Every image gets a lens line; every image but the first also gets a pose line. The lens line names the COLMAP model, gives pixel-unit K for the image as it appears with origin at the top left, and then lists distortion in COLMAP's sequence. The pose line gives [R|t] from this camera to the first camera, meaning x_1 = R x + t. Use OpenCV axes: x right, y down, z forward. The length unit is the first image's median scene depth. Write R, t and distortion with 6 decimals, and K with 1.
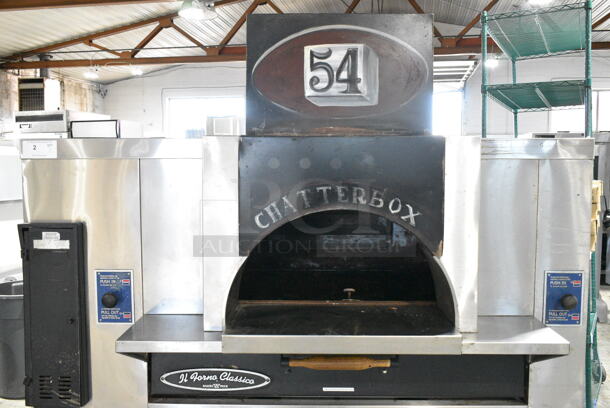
lens RADIAL K [[574.2, 0, 305.0], [0, 574.2, 204.0], [0, 0, 1]] dist [-0.026711, 0.001831]
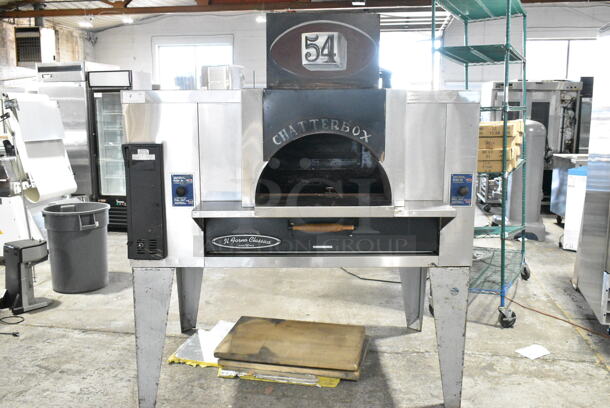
lens RADIAL K [[574.2, 0, 305.0], [0, 574.2, 204.0], [0, 0, 1]] dist [-0.026711, 0.001831]
pose [[0.999624, -0.005569, 0.026840, -0.035112], [0.003094, 0.995811, 0.091388, 0.055783], [-0.027236, -0.091271, 0.995454, -0.617424]]
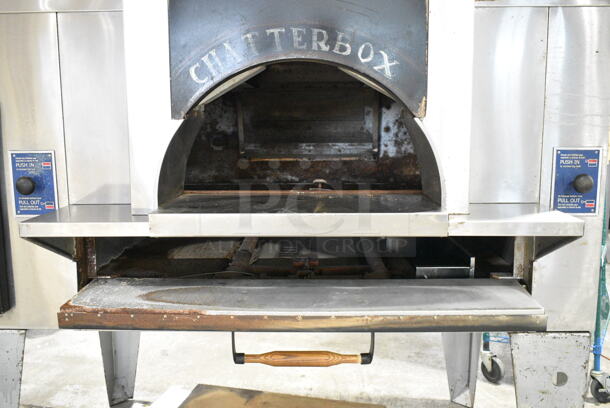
lens RADIAL K [[574.2, 0, 305.0], [0, 574.2, 204.0], [0, 0, 1]] dist [-0.026711, 0.001831]
pose [[0.999935, -0.005942, -0.009733, 0.071073], [0.006575, 0.997774, 0.066365, 0.141573], [0.009317, -0.066425, 0.997748, 0.175273]]
